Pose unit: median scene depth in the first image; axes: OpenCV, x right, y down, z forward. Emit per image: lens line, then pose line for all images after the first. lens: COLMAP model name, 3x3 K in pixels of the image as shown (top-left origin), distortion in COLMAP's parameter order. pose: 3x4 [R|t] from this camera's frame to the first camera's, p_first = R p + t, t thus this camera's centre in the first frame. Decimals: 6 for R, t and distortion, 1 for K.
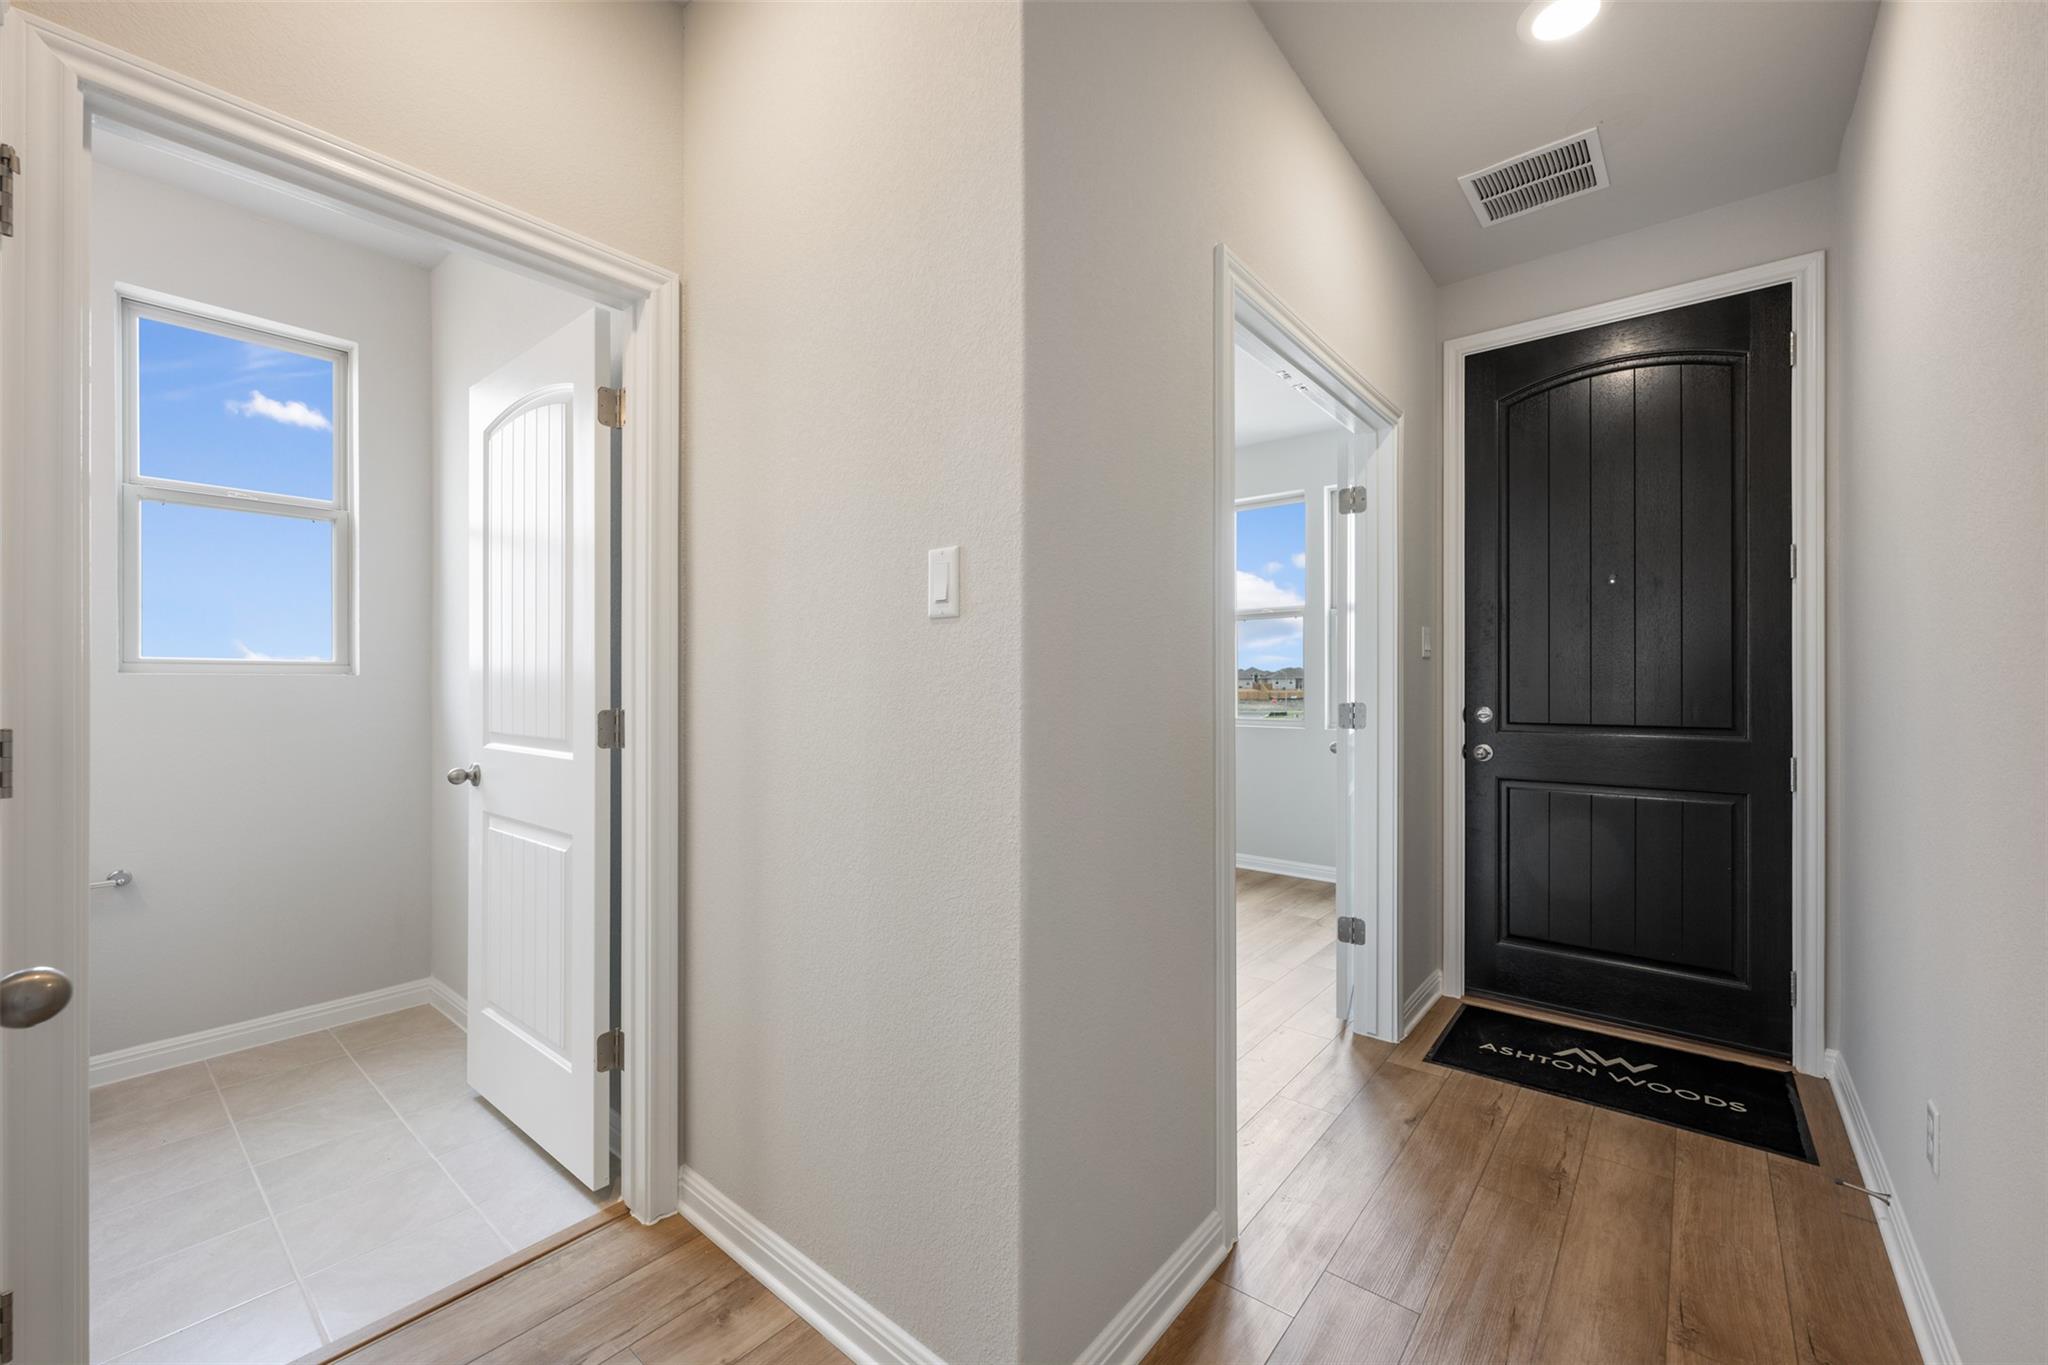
lens RADIAL K [[807.4, 0, 1013.5], [0, 807.4, 683.4], [0, 0, 1]] dist [-0.000487, -0.000801]
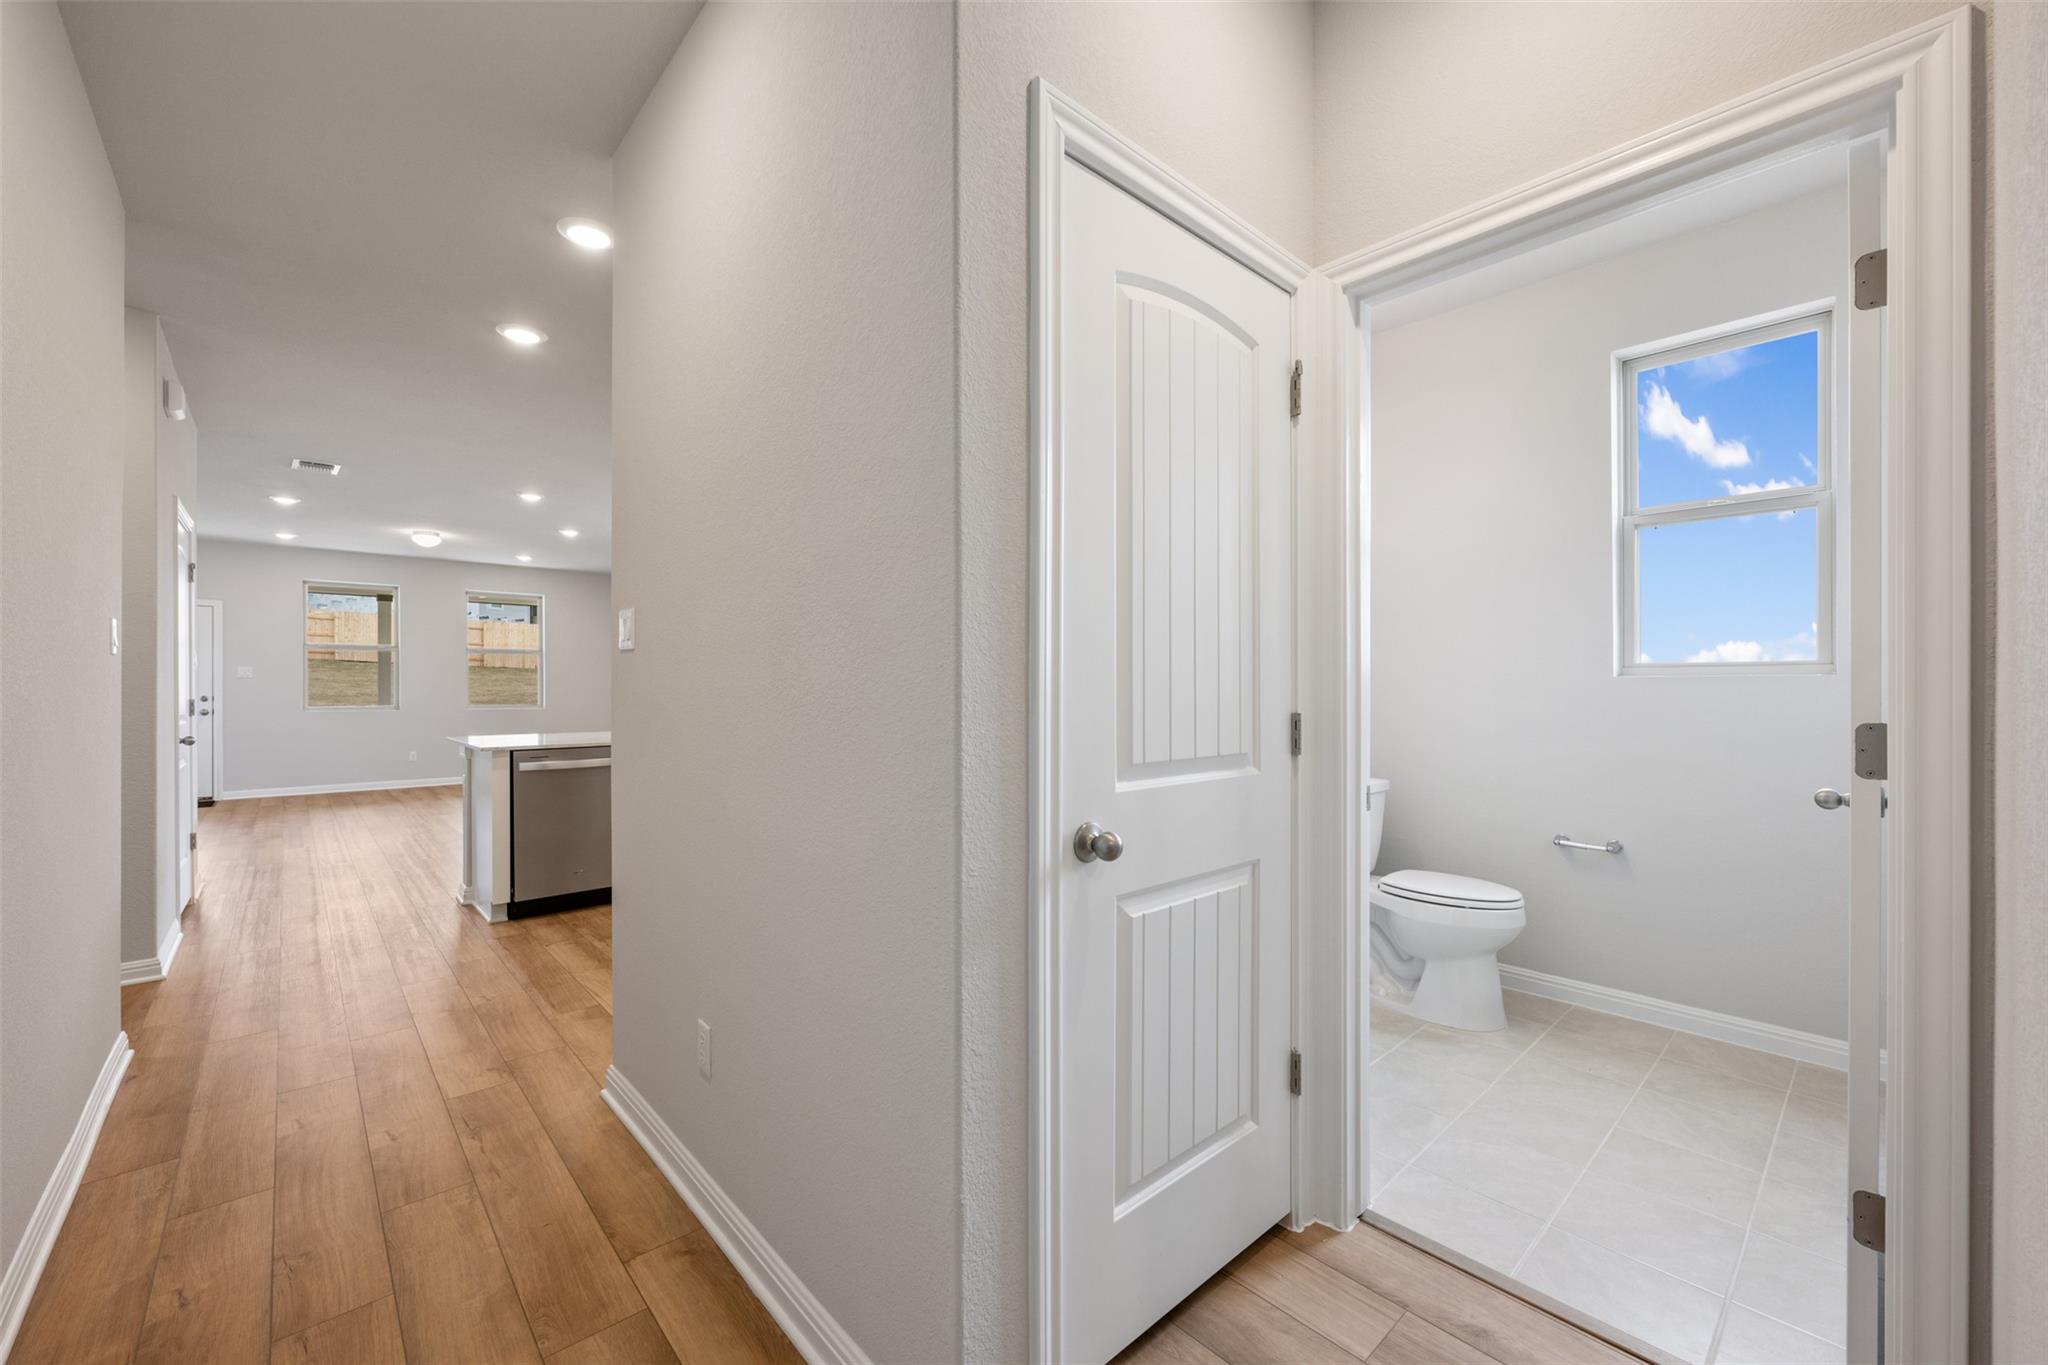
lens RADIAL K [[807.4, 0, 1023.5], [0, 807.4, 686.5], [0, 0, 1]] dist [-0.000487, -0.000801]
pose [[-0.129989, 0.001360, -0.991515, 0.170747], [0.002399, 0.999997, 0.001057, -0.000511], [0.991513, -0.002241, -0.129992, 0.238637]]
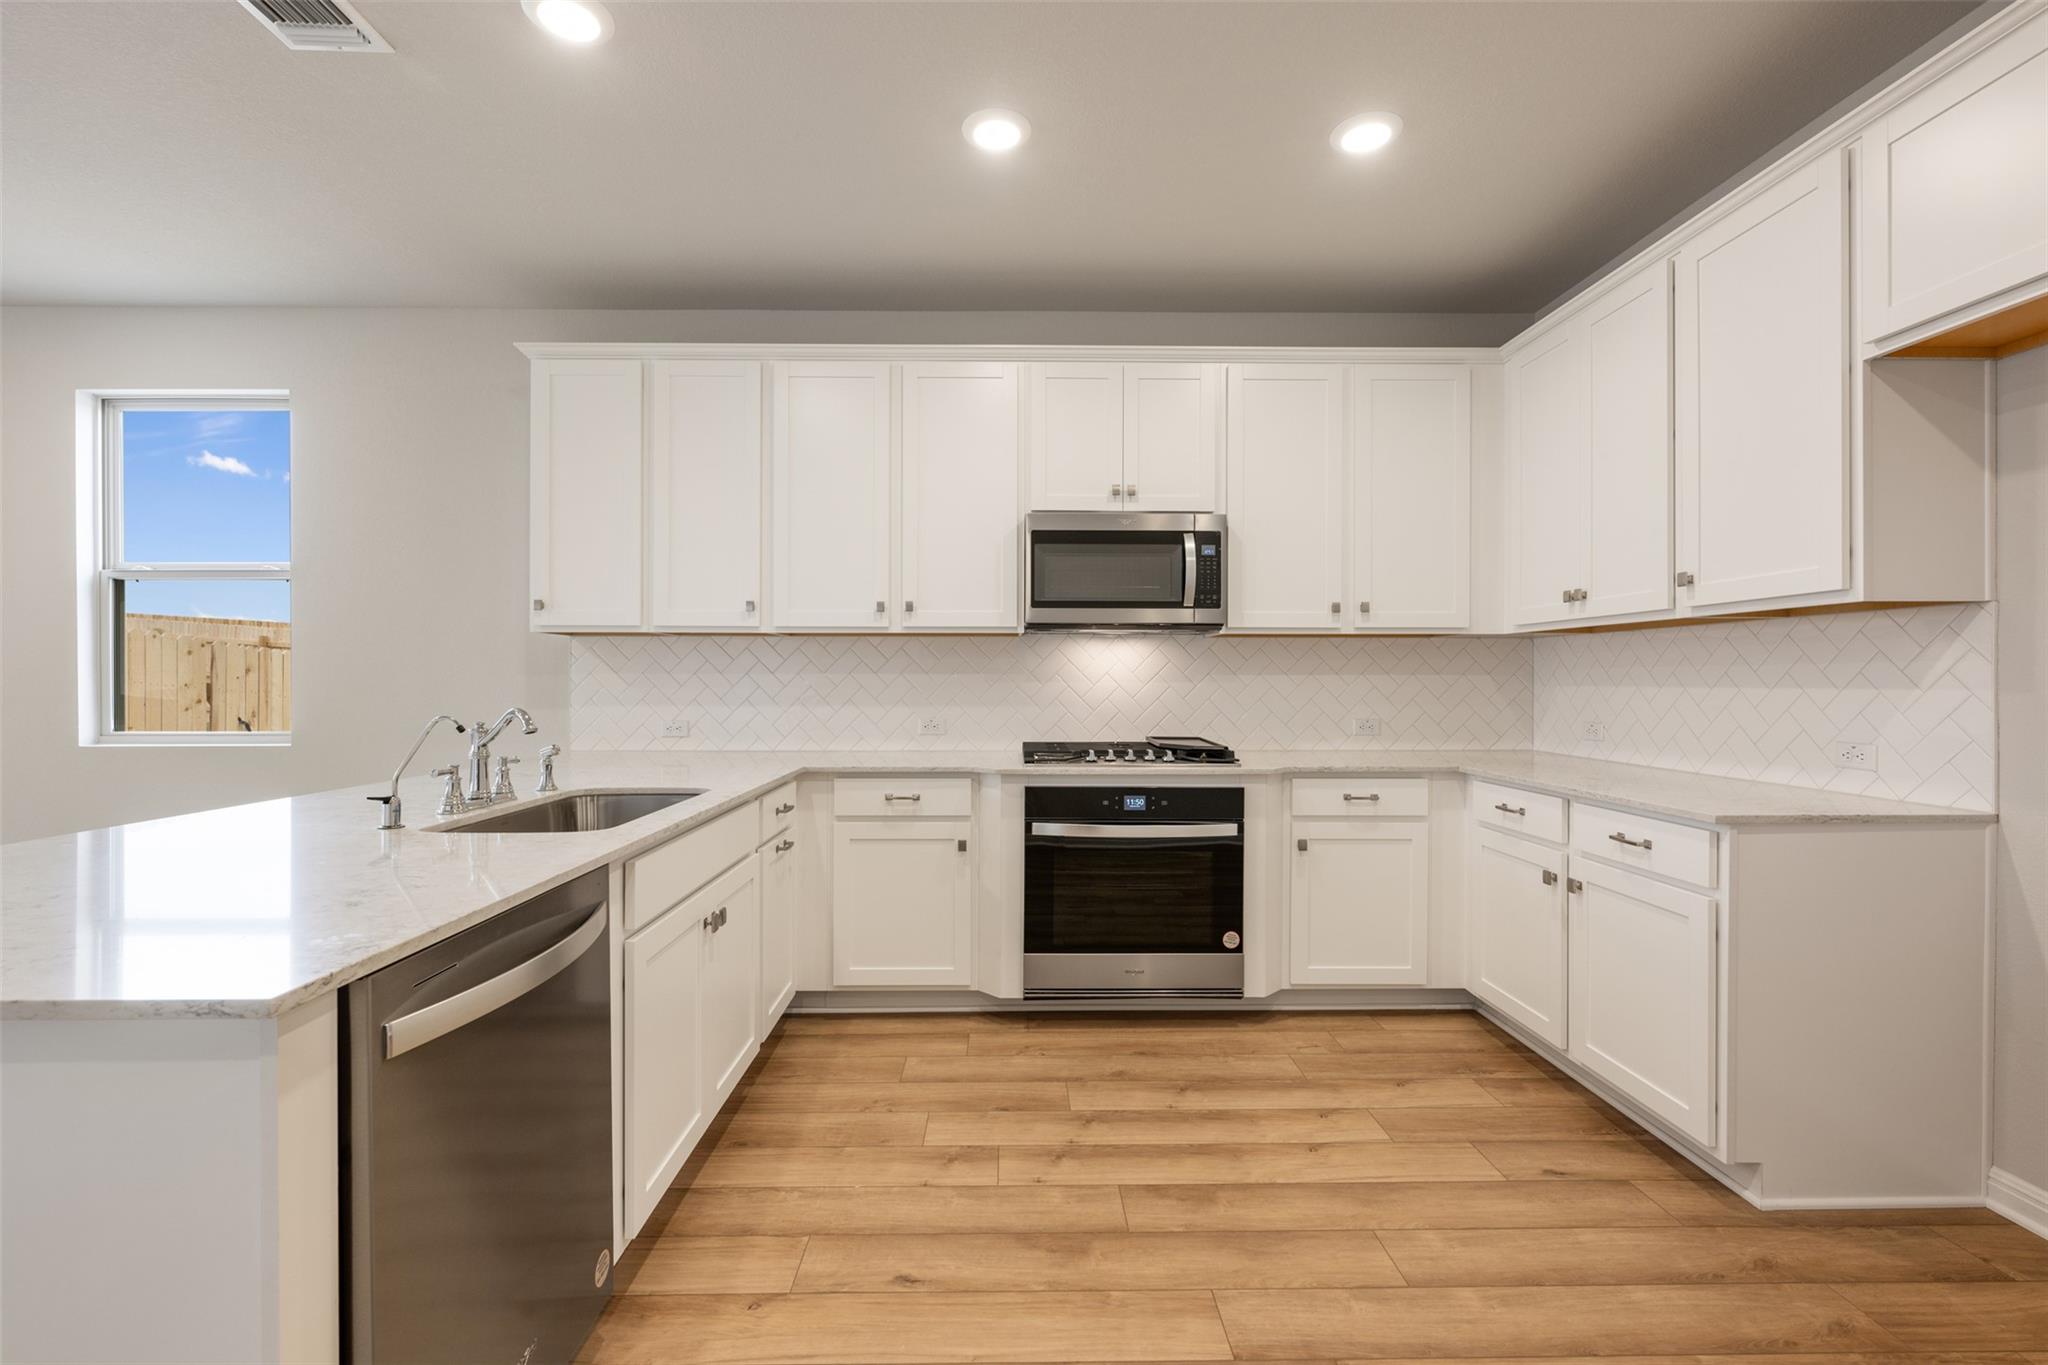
lens RADIAL K [[875.1, 0, 1025.4], [0, 875.1, 677.8], [0, 0, 1]] dist [-0.001448, 0.000840]
pose [[0.655957, 0.001407, -0.754797, -0.710069], [-0.000609, 0.999999, 0.001336, -0.001895], [0.754798, -0.000417, 0.655957, -0.874249]]
